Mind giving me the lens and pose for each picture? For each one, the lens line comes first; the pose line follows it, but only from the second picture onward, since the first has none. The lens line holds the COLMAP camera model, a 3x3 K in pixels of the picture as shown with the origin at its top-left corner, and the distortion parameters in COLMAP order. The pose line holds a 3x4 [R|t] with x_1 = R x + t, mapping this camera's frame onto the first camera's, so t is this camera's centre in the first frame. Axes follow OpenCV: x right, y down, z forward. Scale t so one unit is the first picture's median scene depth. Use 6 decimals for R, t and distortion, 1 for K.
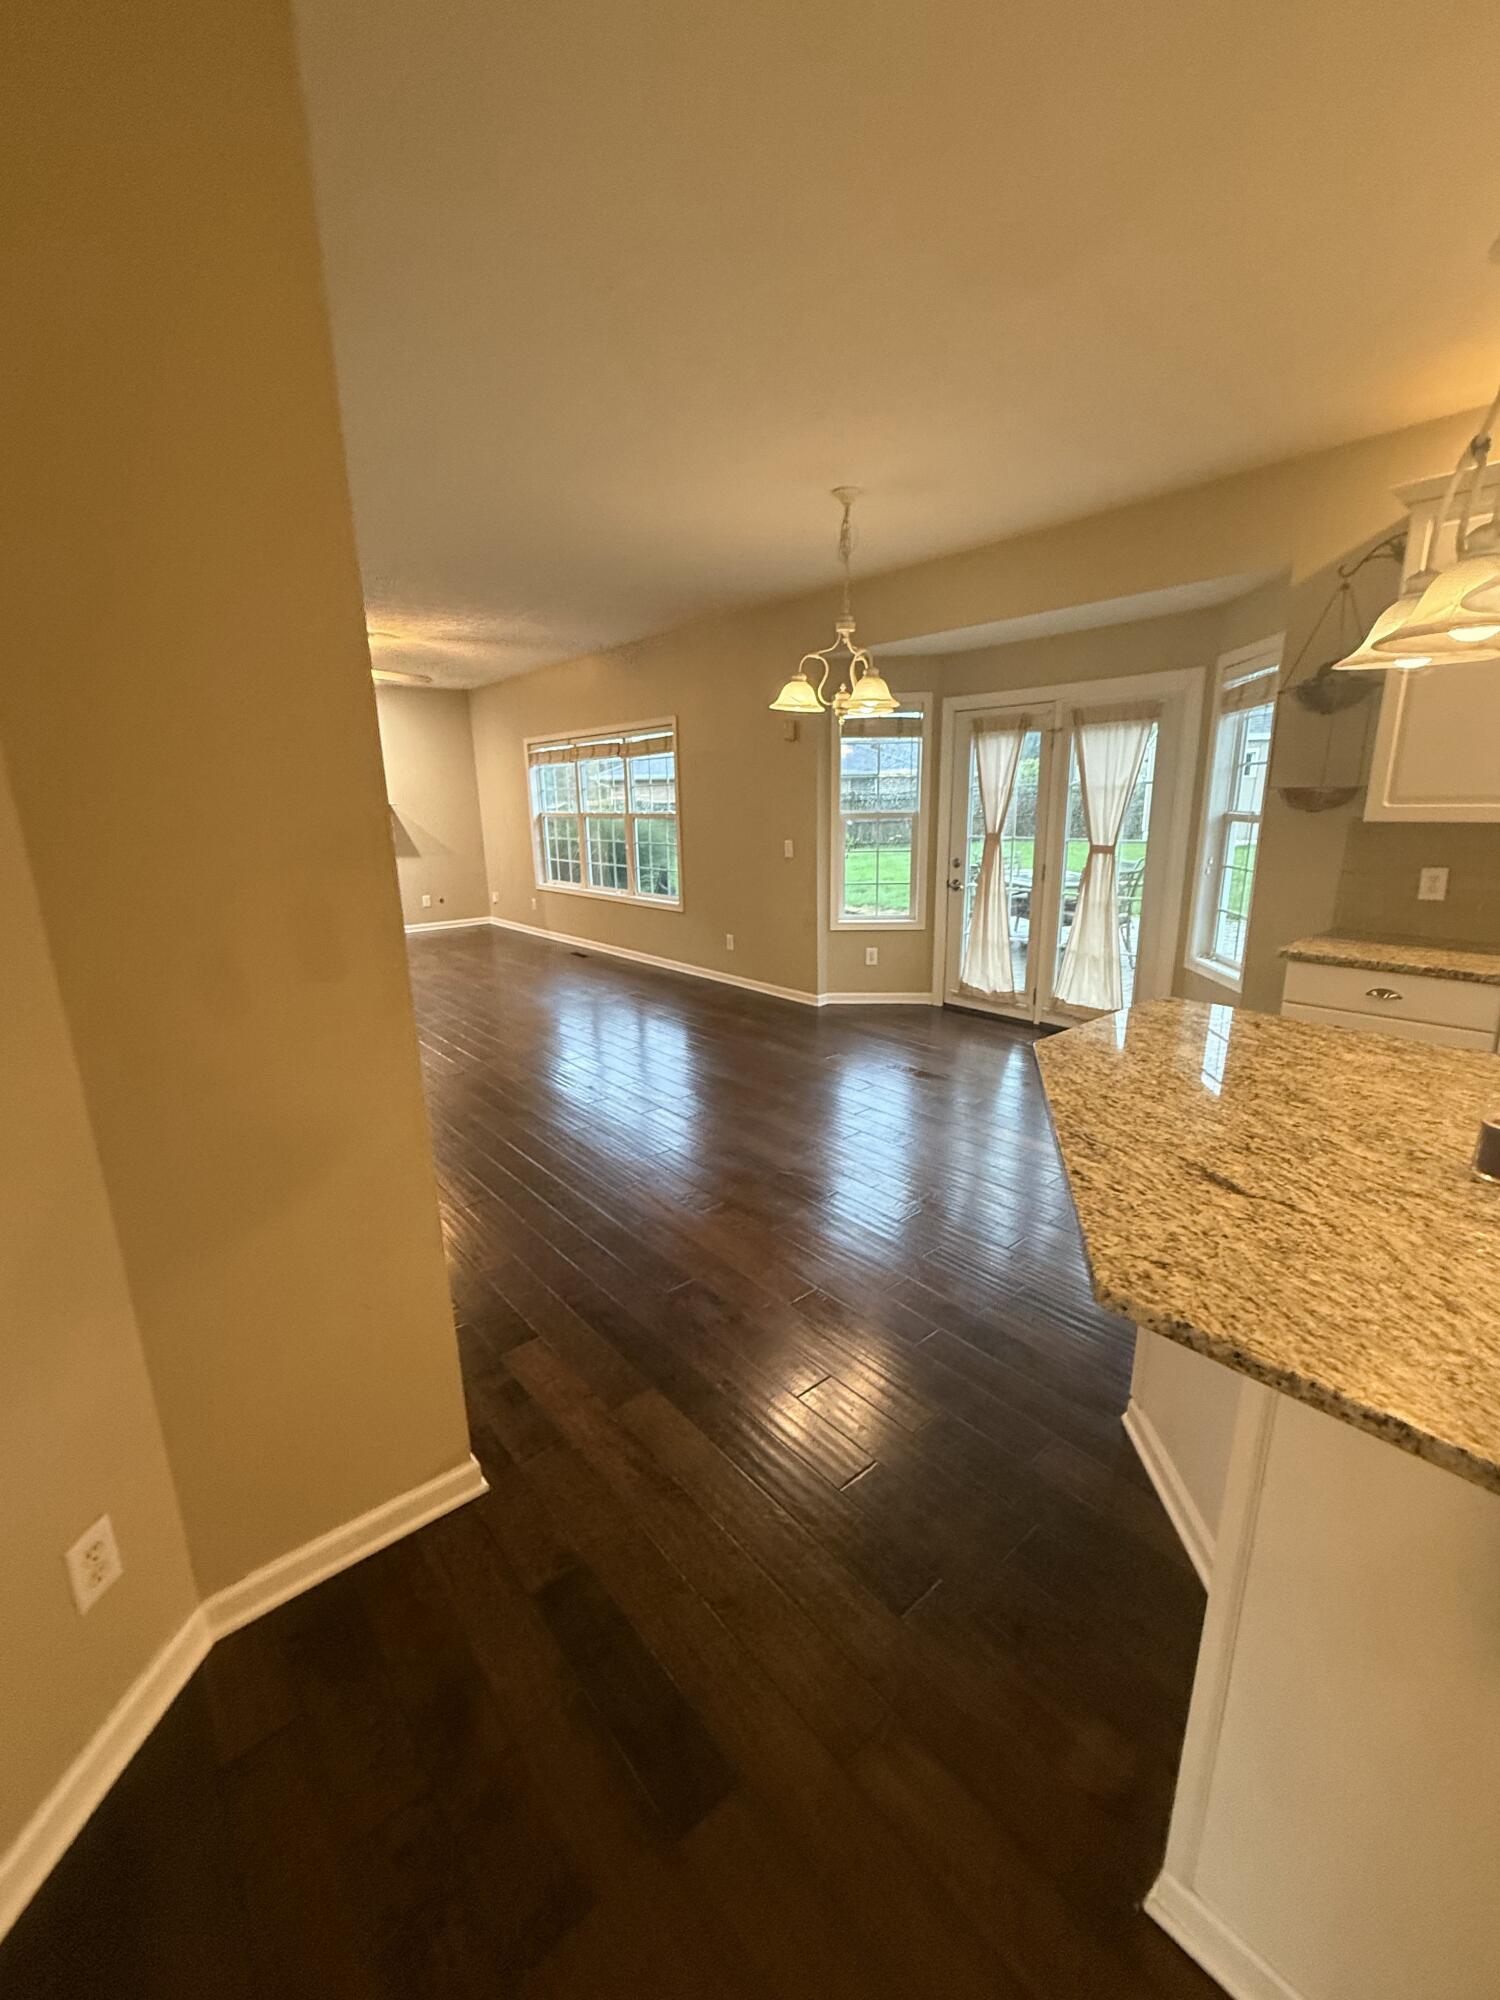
lens RADIAL K [[818.6, 0, 755.8], [0, 818.6, 1001.0], [0, 0, 1]] dist [0.000233, -0.000012]
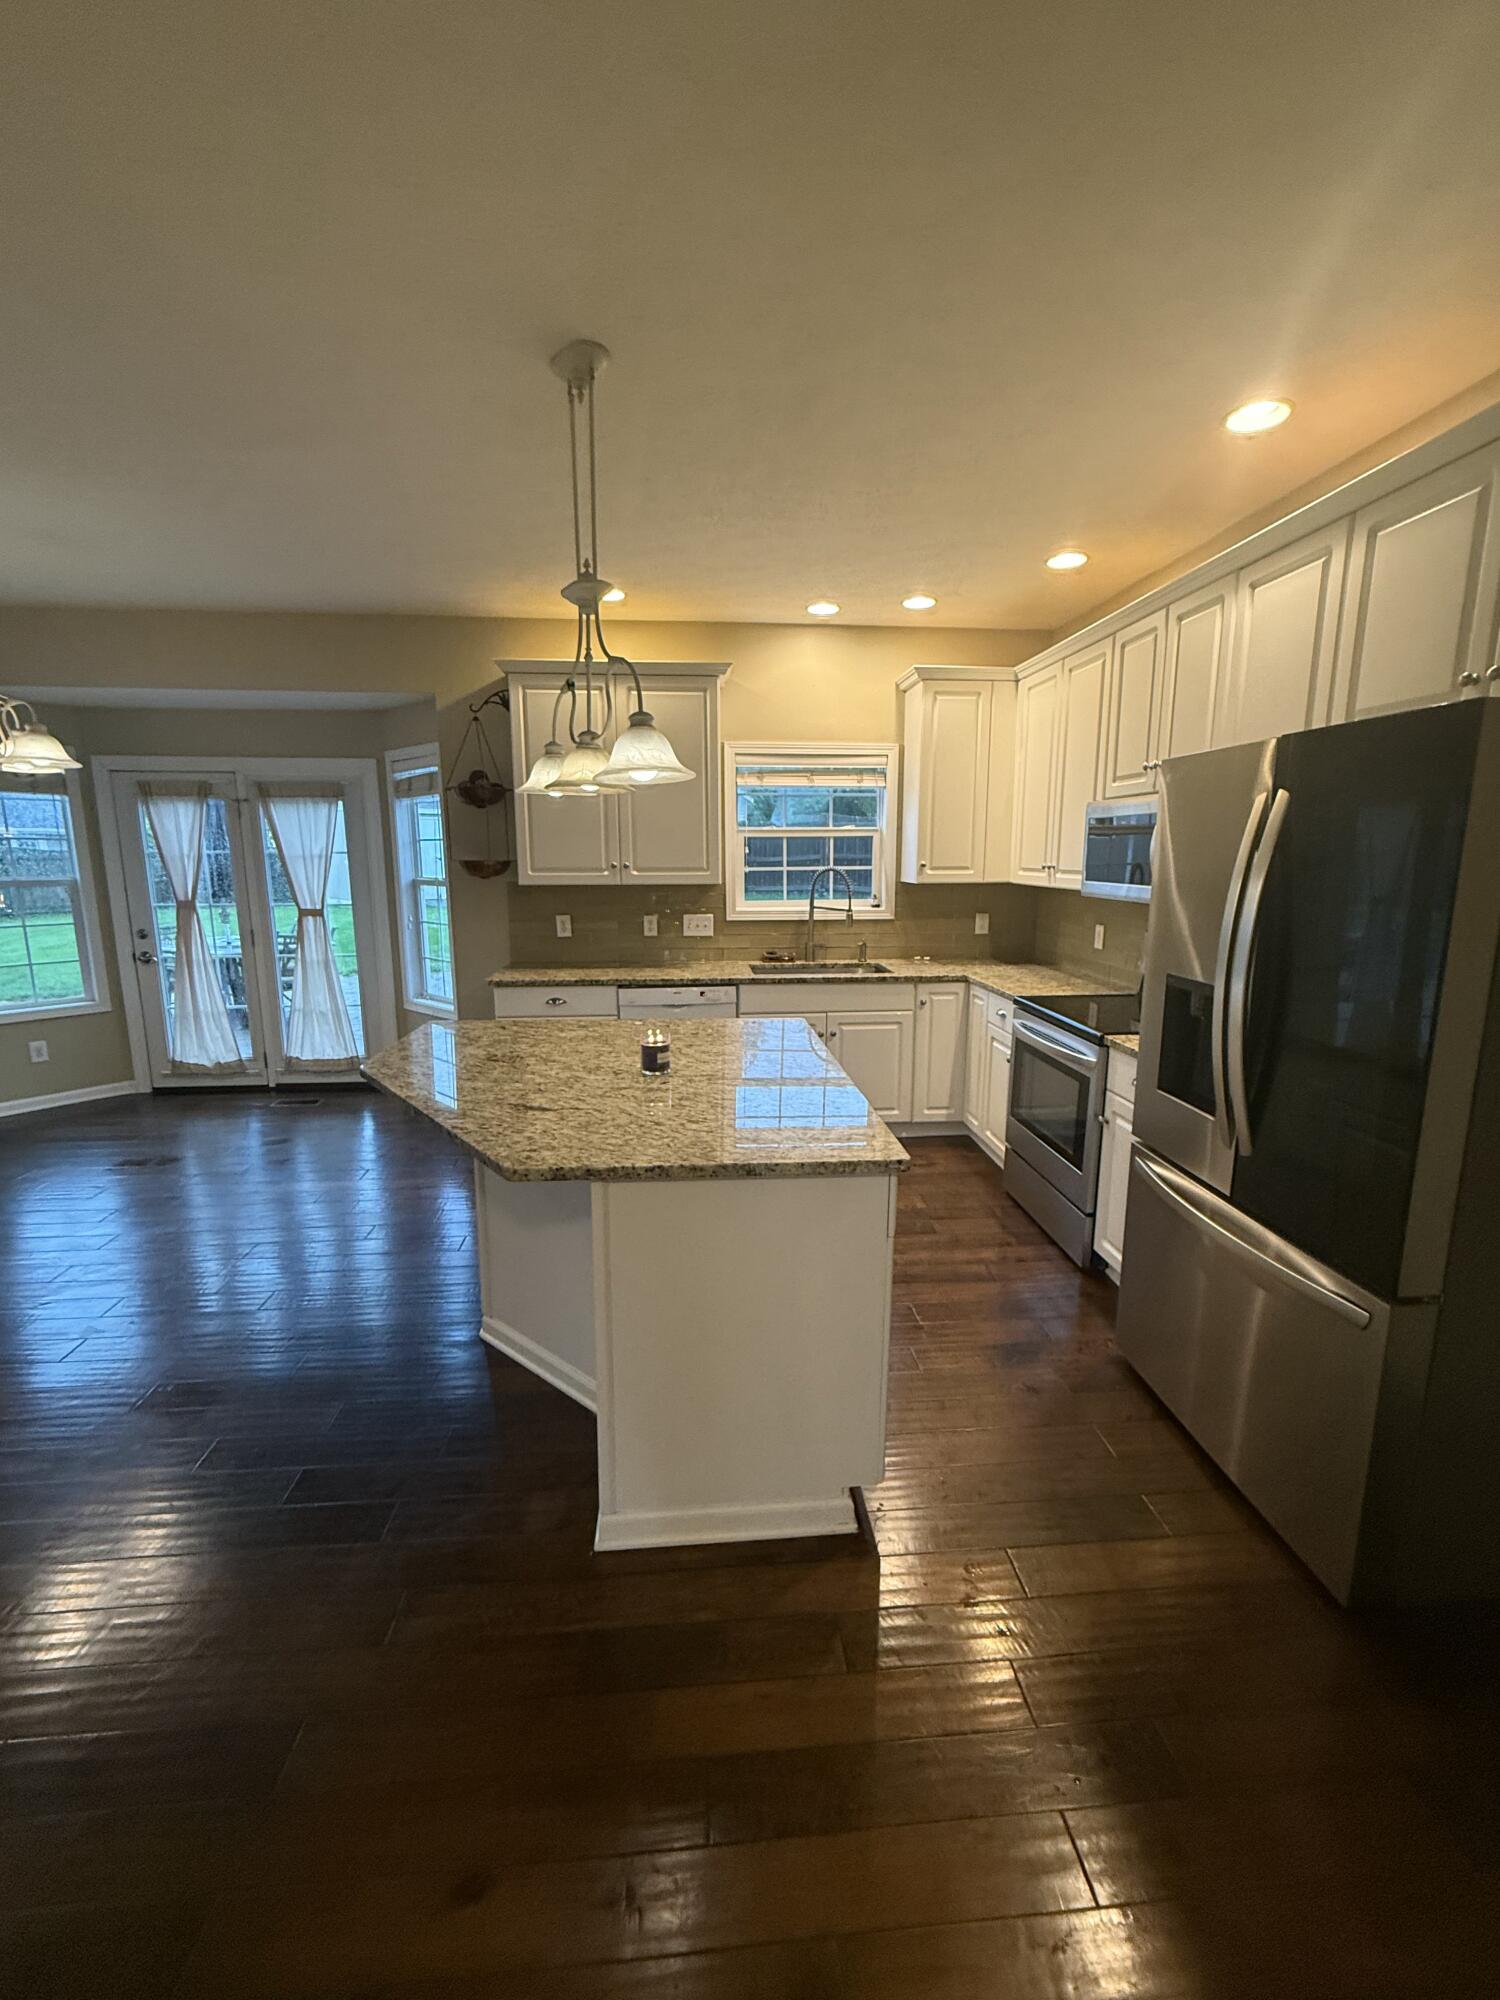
lens RADIAL K [[818.6, 0, 755.8], [0, 818.6, 1001.0], [0, 0, 1]] dist [0.000233, -0.000012]
pose [[0.577414, -0.127356, 0.806457, -0.140074], [0.186936, 0.982142, 0.021257, 0.018275], [-0.794763, 0.138482, 0.590910, -0.099497]]
